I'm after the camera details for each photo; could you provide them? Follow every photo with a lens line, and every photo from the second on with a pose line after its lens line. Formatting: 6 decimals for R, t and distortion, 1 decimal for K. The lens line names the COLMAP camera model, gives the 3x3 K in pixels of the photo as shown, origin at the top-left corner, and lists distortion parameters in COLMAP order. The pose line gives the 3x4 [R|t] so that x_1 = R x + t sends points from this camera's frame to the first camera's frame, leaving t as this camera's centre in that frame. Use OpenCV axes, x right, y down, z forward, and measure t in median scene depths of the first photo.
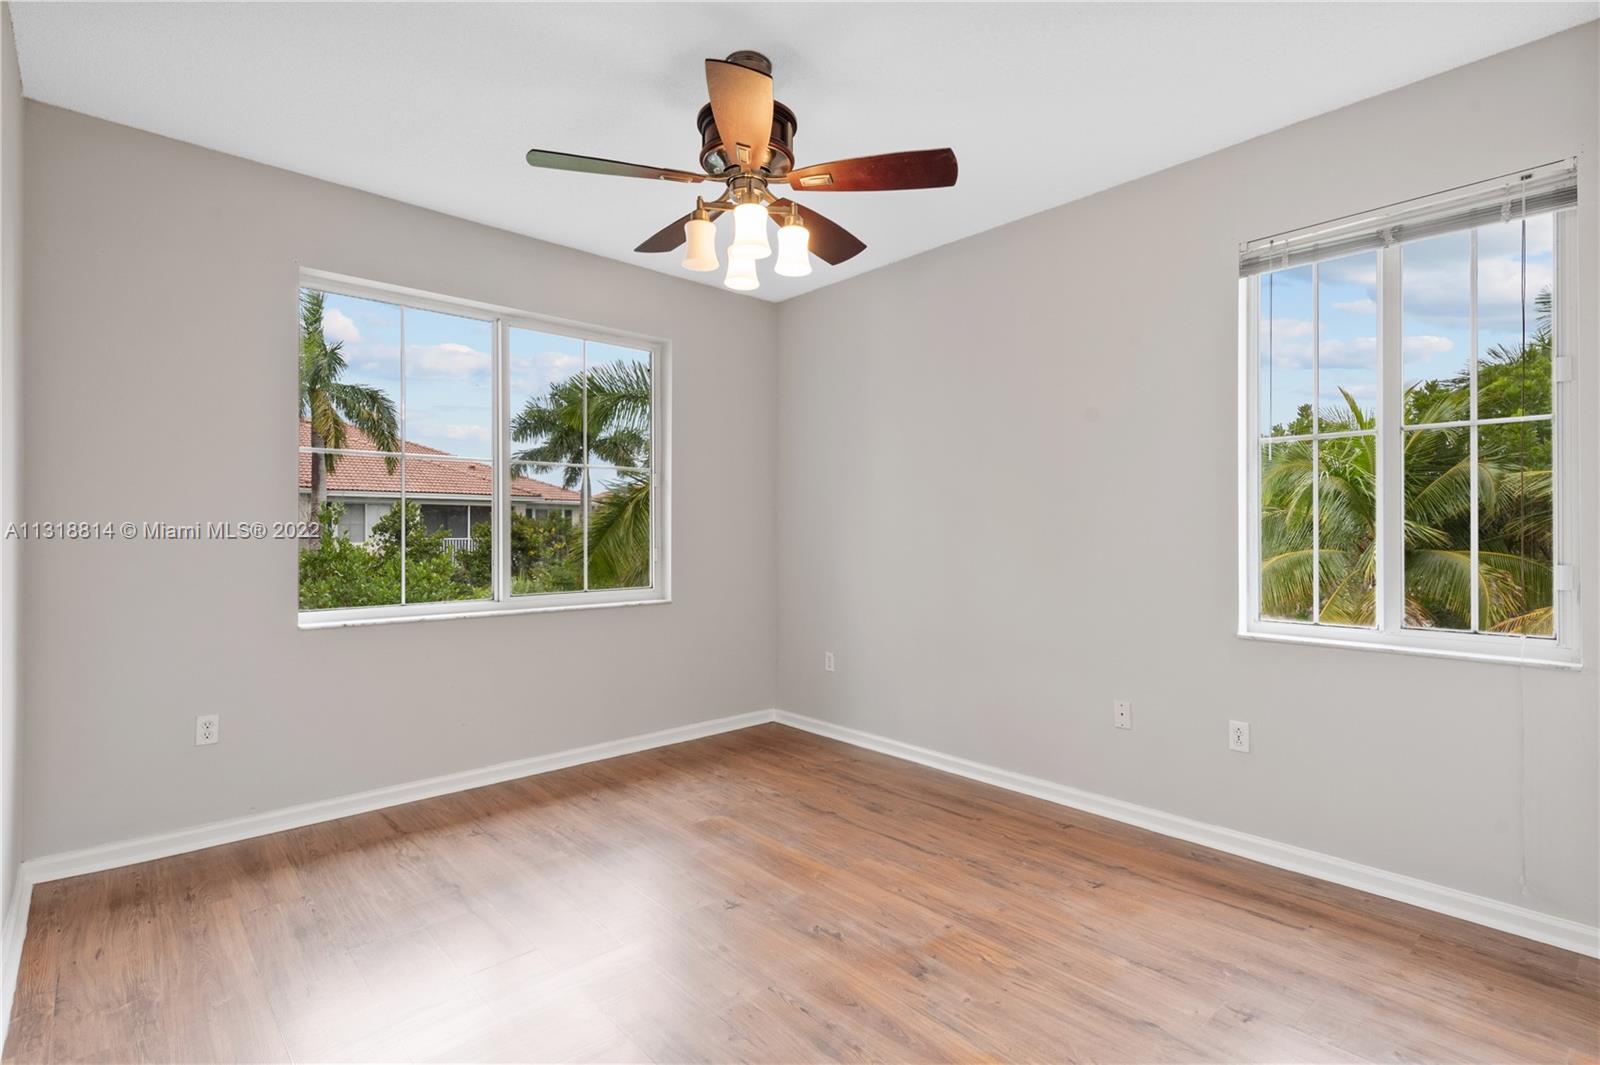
lens RADIAL K [[755.3, 0, 801.7], [0, 755.3, 528.6], [0, 0, 1]] dist [0.019204, -0.009597]
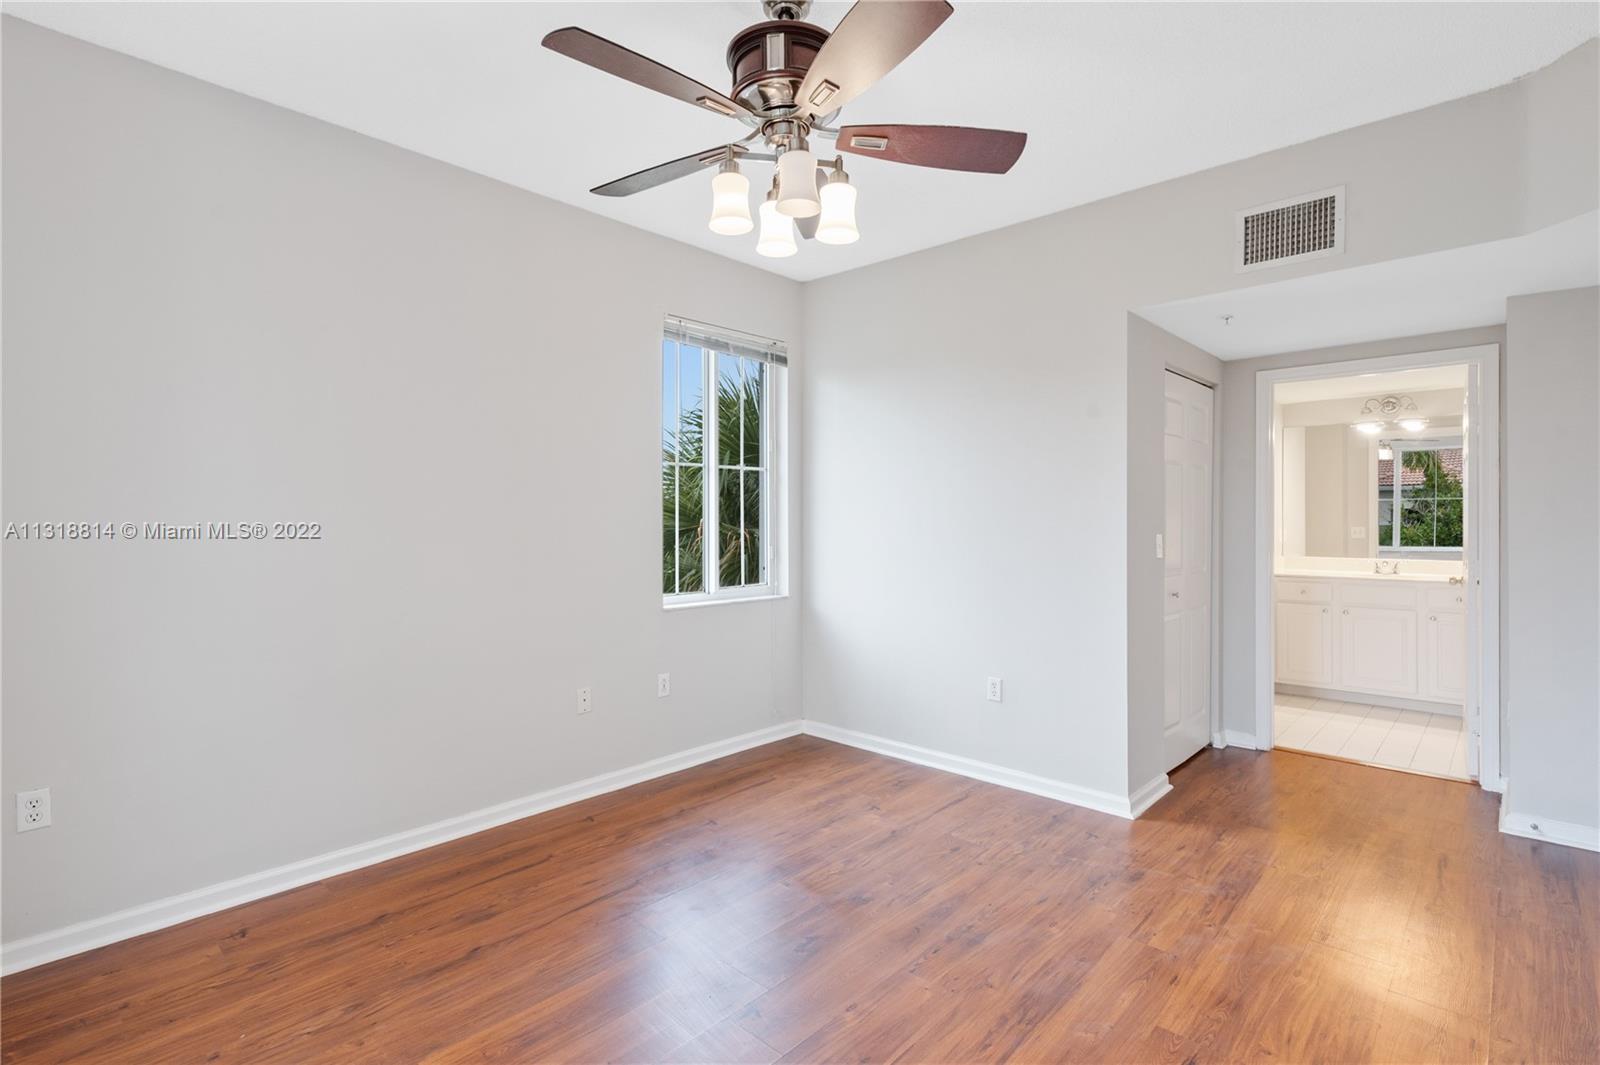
lens RADIAL K [[754.5, 0, 802.3], [0, 754.5, 526.1], [0, 0, 1]] dist [0.018536, -0.008378]
pose [[-0.085760, -0.002560, 0.996313, -0.798356], [-0.005643, 0.999982, 0.002084, -0.007657], [-0.996300, -0.005444, -0.085773, 0.928519]]
